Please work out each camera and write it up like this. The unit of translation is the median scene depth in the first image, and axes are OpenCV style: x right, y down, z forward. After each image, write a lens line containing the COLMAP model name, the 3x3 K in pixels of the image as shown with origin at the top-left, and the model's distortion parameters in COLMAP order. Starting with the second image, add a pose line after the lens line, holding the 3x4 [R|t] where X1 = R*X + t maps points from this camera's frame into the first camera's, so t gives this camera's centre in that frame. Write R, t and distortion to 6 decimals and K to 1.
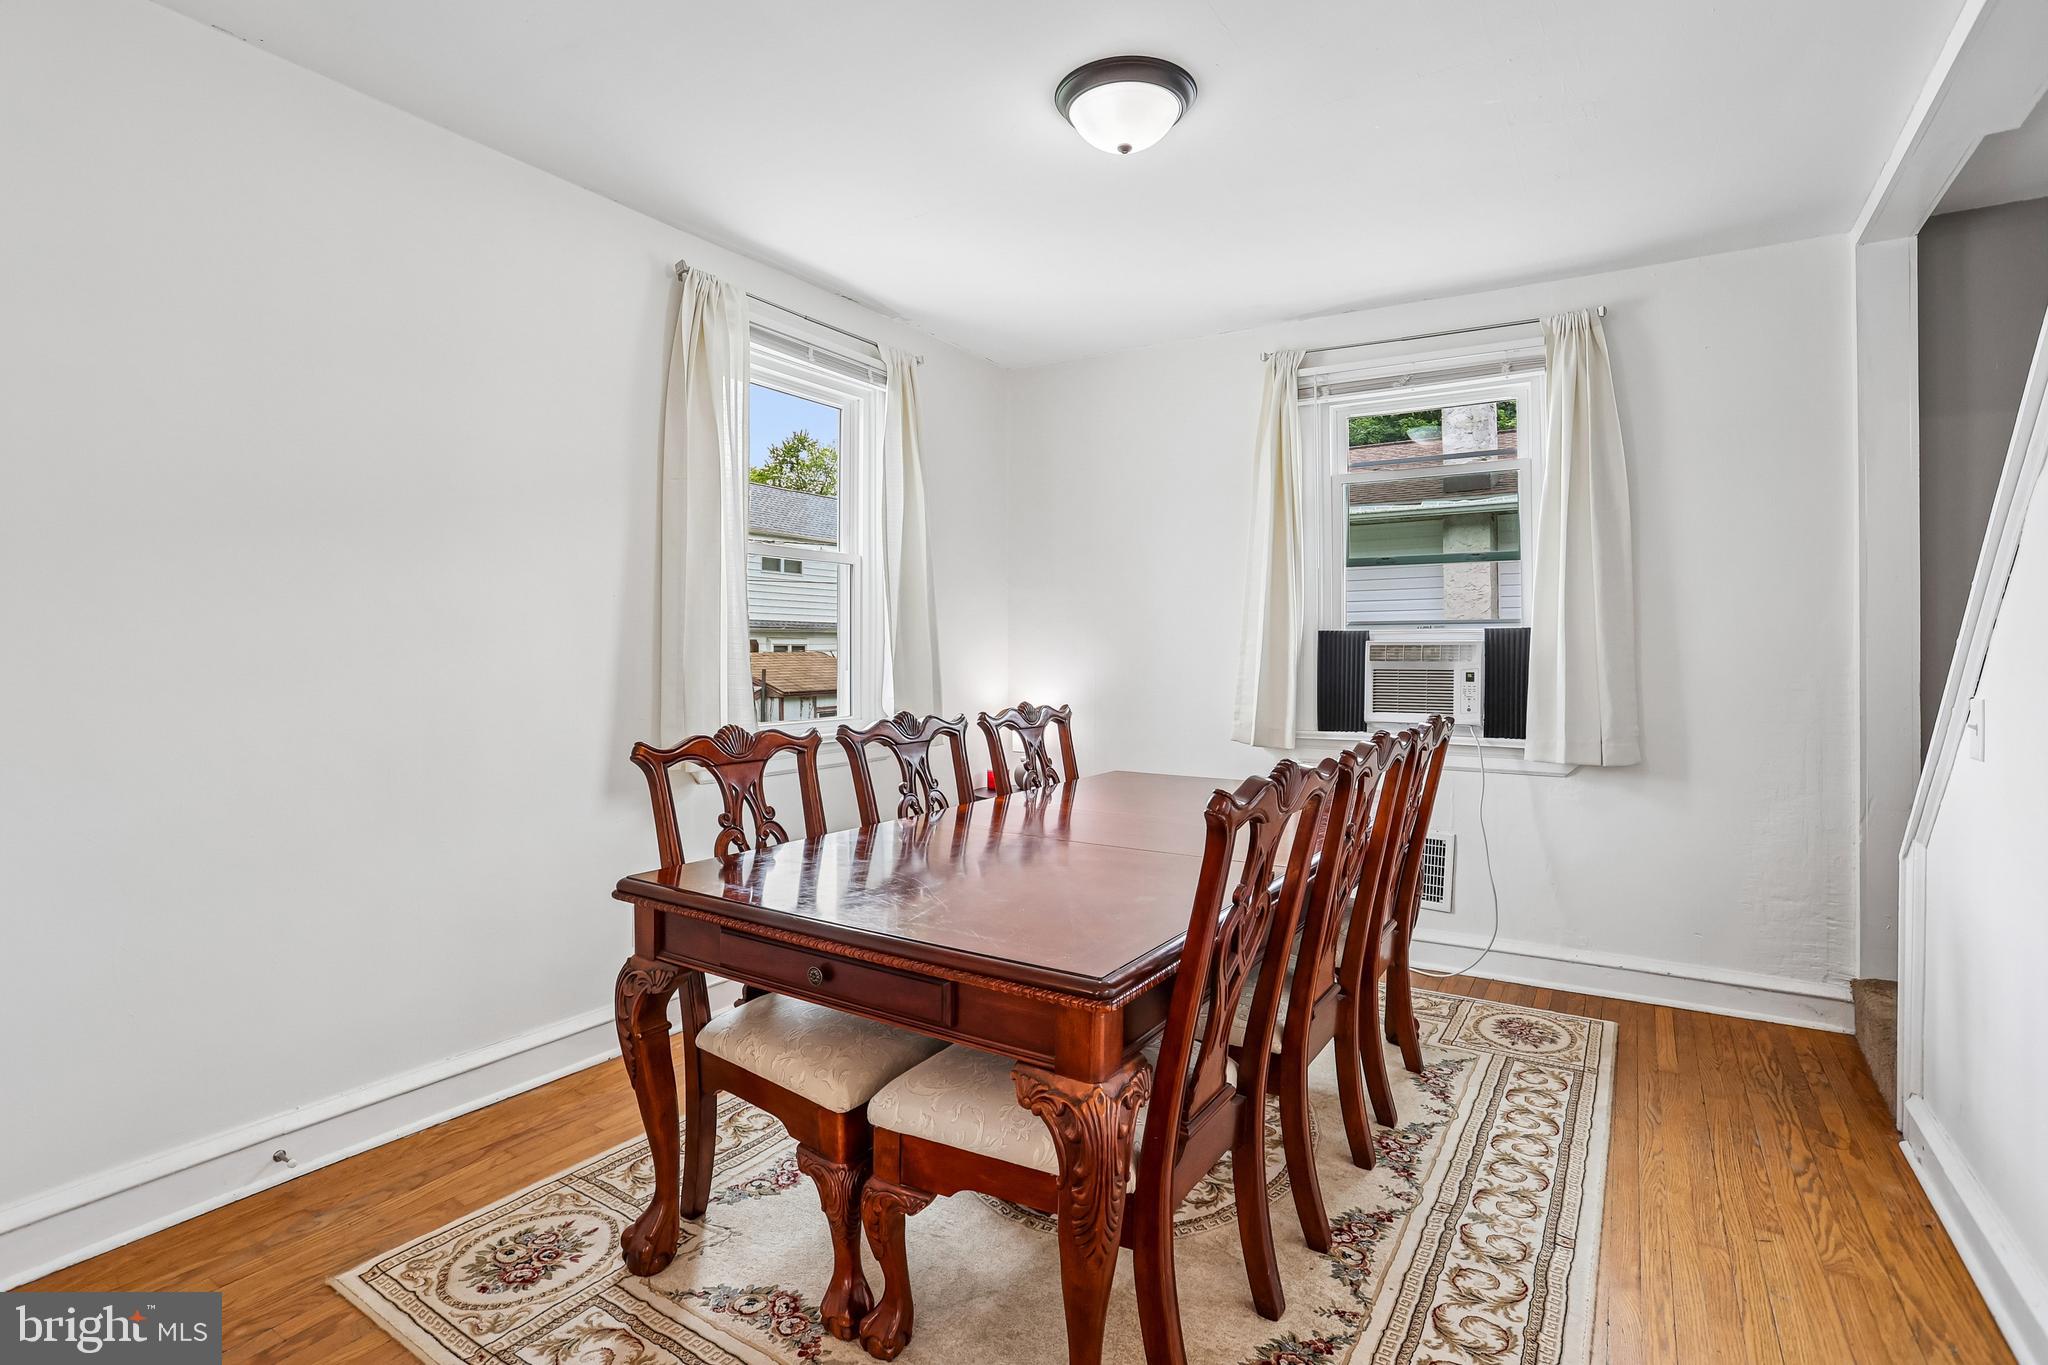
lens RADIAL K [[1024.3, 0, 1001.1], [0, 1024.3, 663.3], [0, 0, 1]] dist [-0.060790, 0.022418]
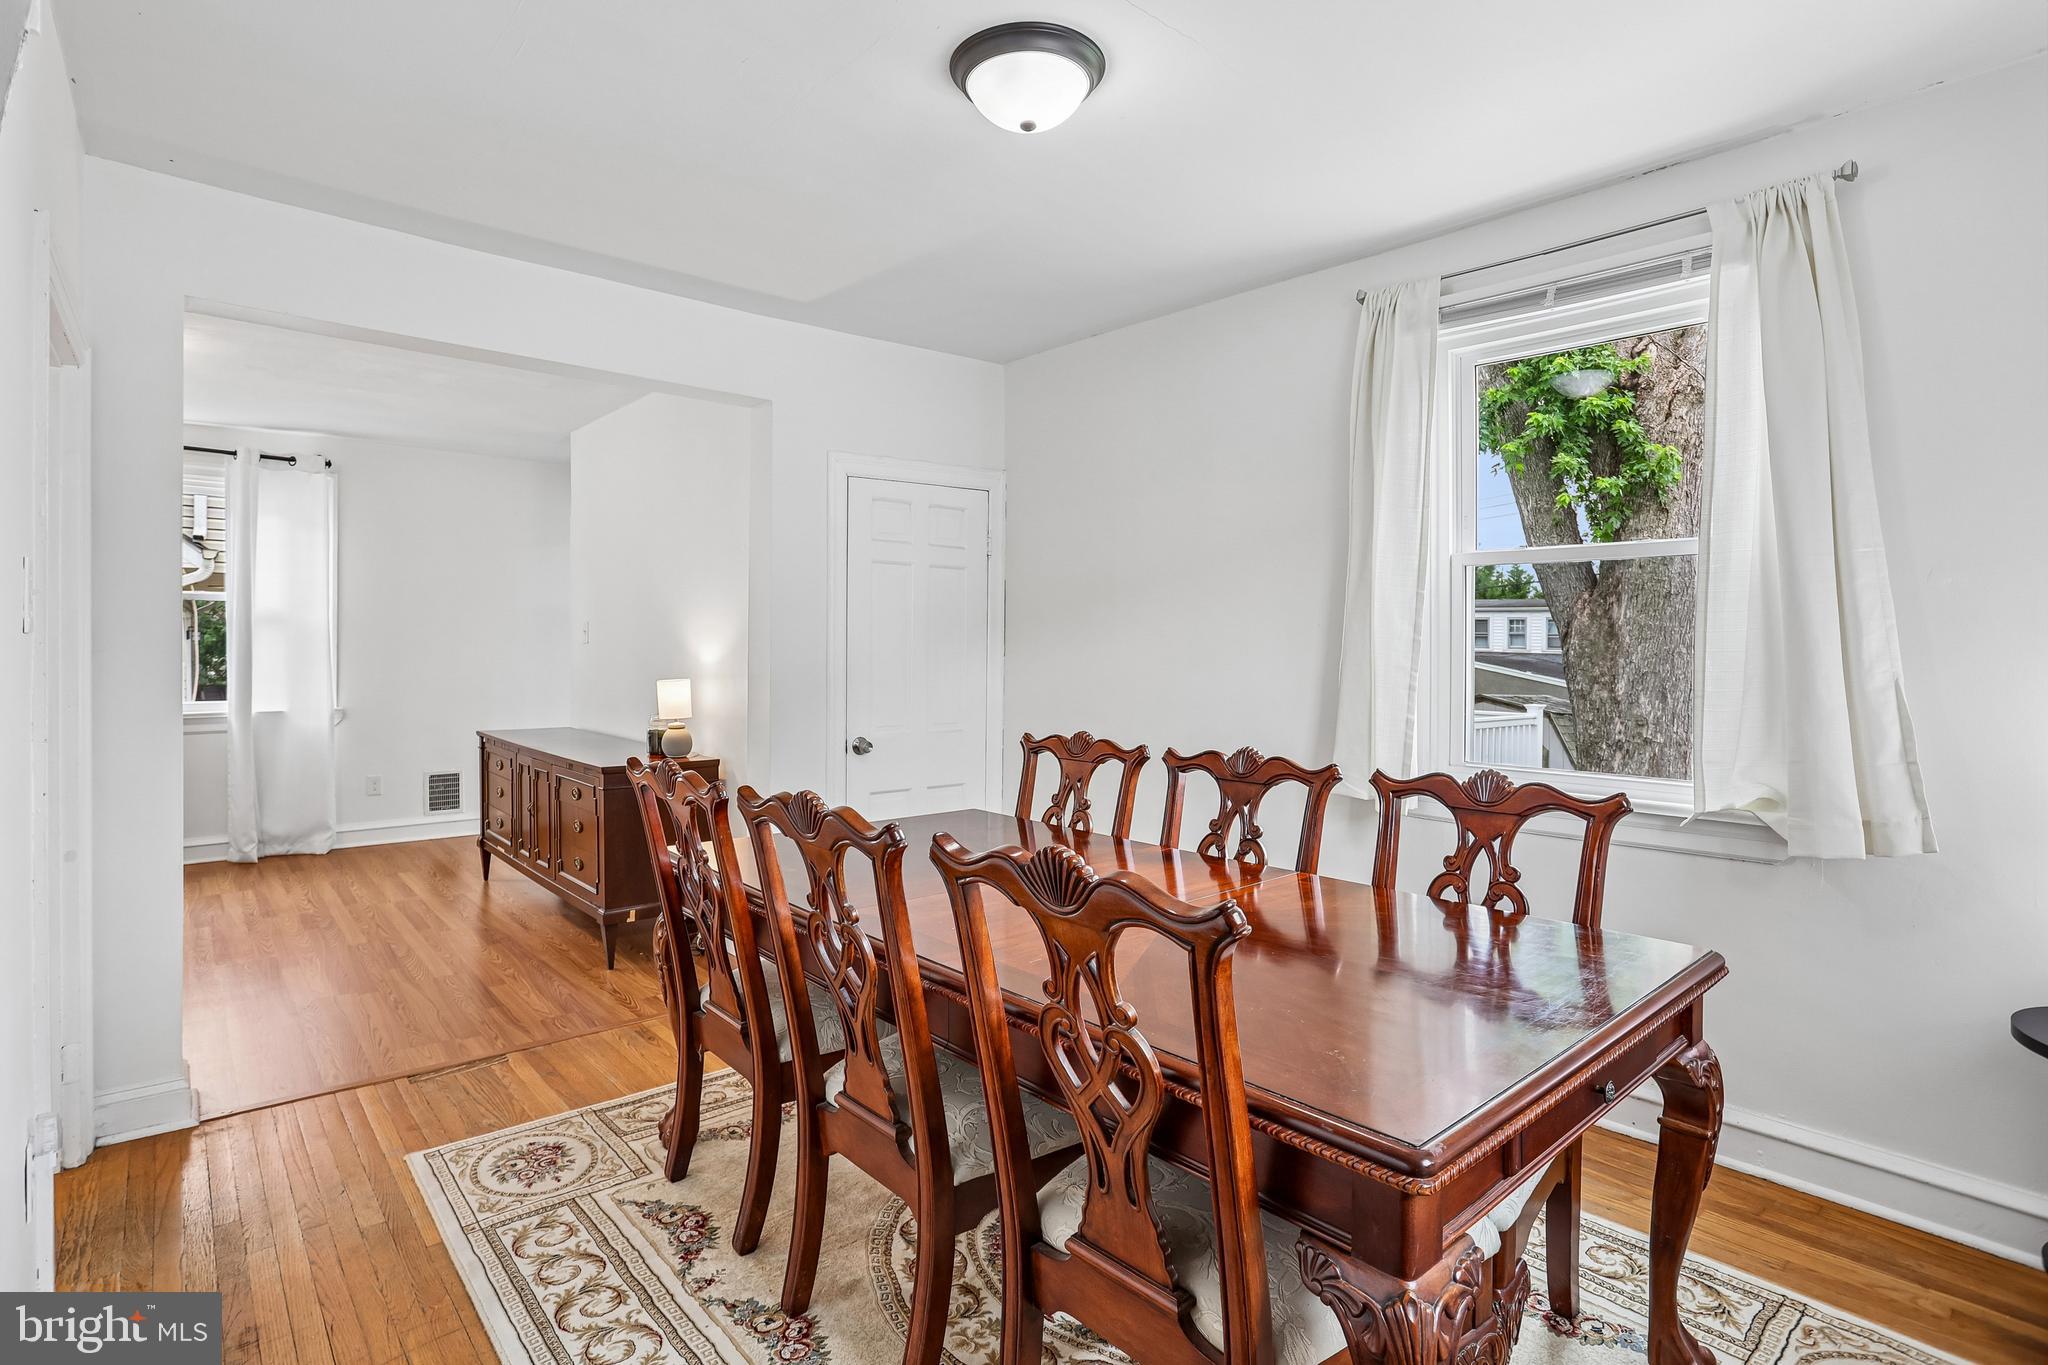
lens RADIAL K [[1024.3, 0, 1021.3], [0, 1024.3, 668.5], [0, 0, 1]] dist [-0.060790, 0.022418]
pose [[-0.273526, 0.010676, -0.961805, 0.699723], [-0.025382, 0.999510, 0.018313, -0.029229], [0.961530, 0.029421, -0.273121, 0.866361]]
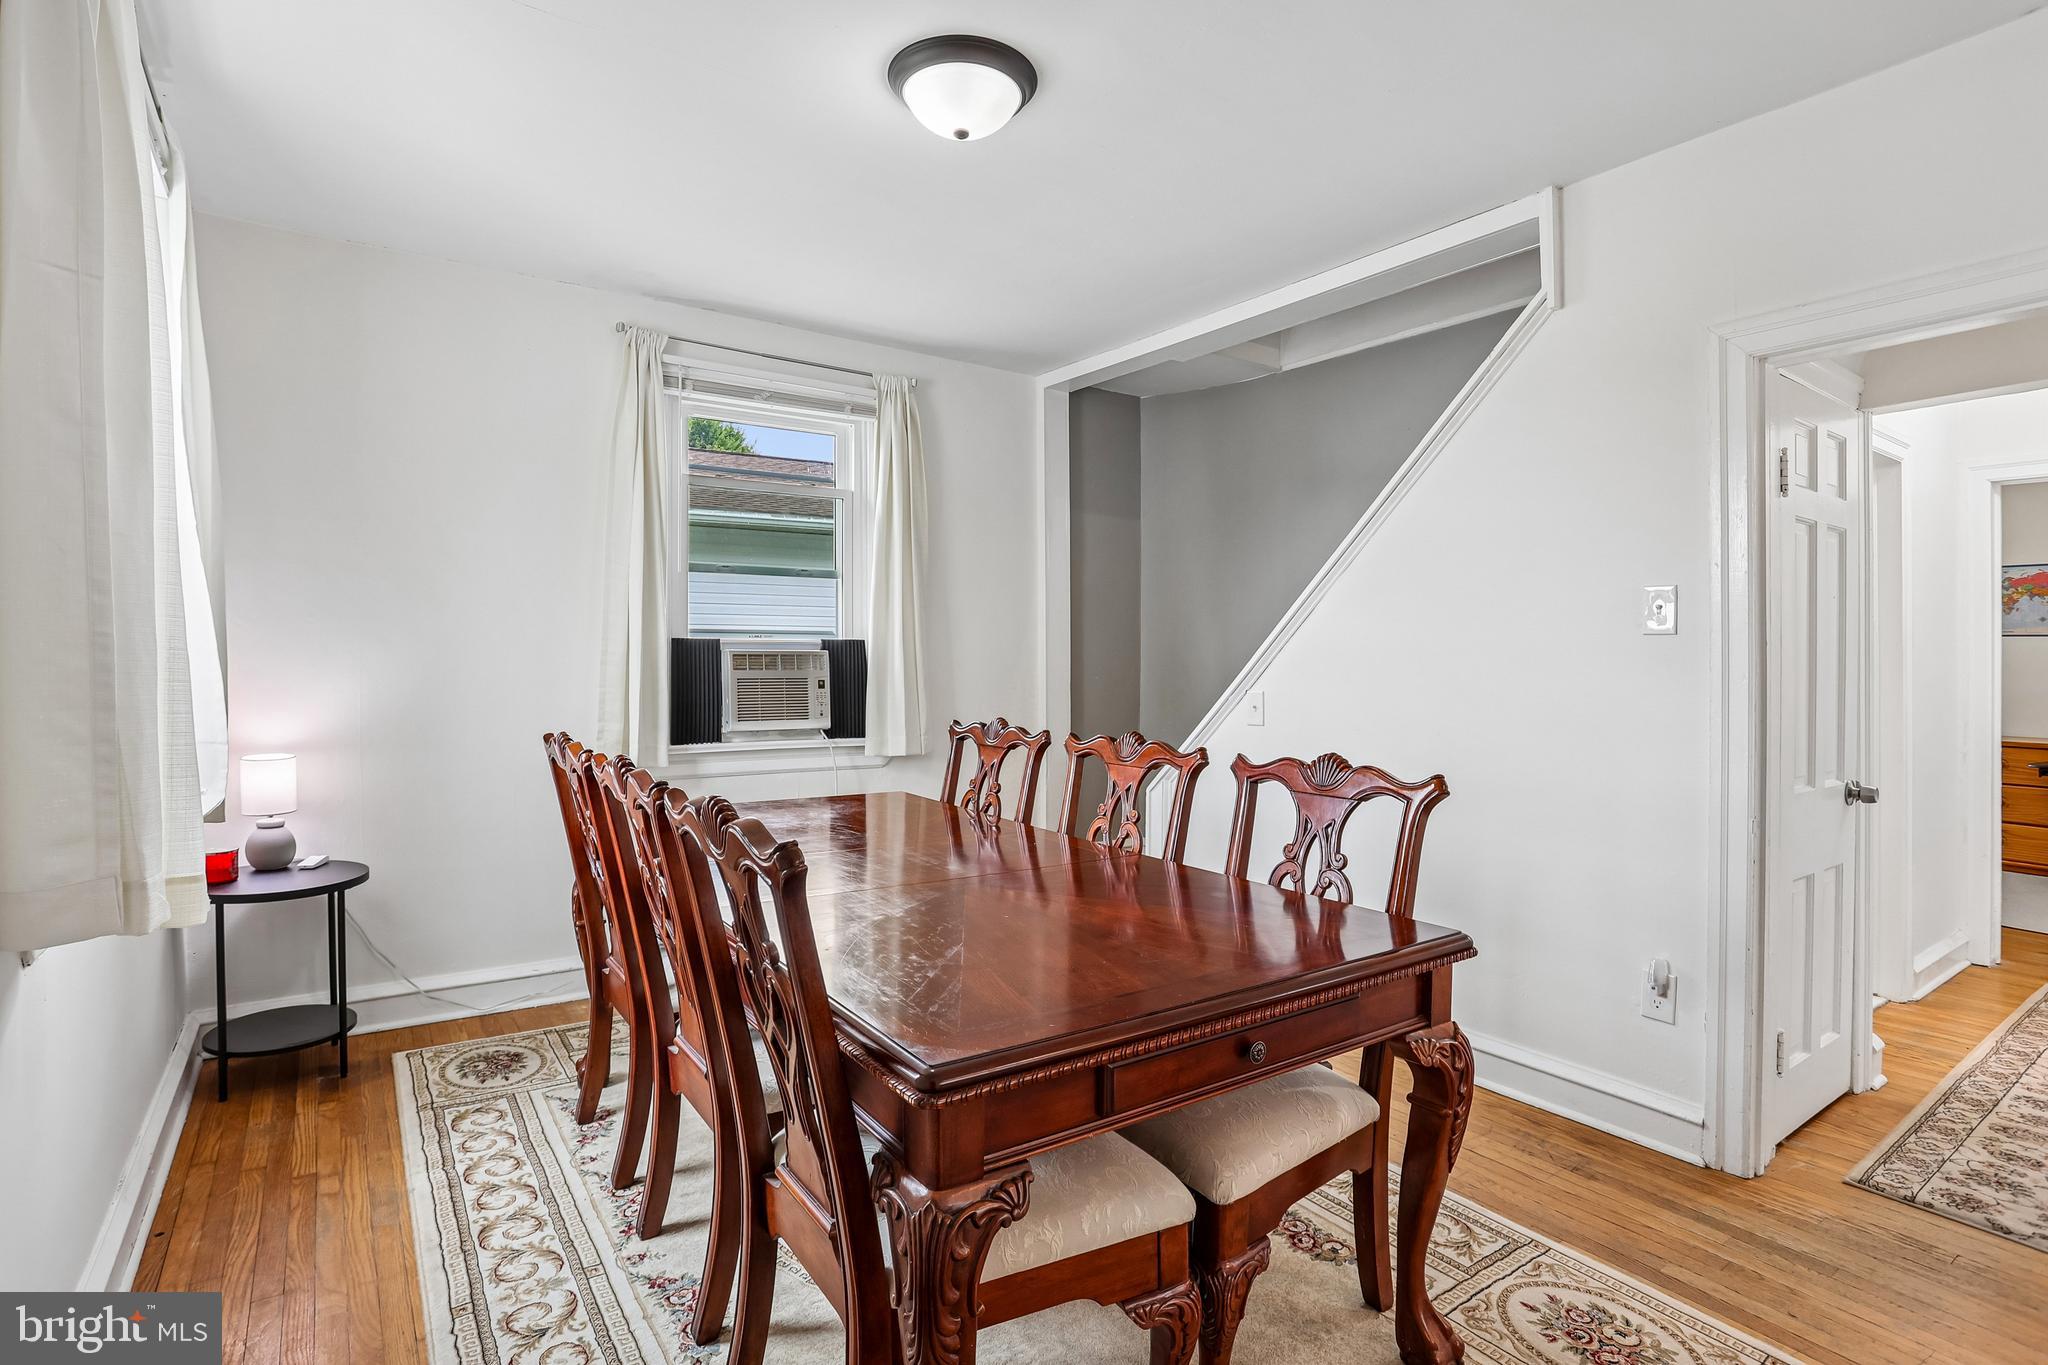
lens RADIAL K [[1024.3, 0, 1066.4], [0, 1024.3, 657.9], [0, 0, 1]] dist [-0.060790, 0.022418]
pose [[0.360943, 0.002788, 0.932584, -0.508097], [0.003867, 0.999982, -0.004486, -0.009772], [-0.932580, 0.005225, 0.360926, 0.391390]]
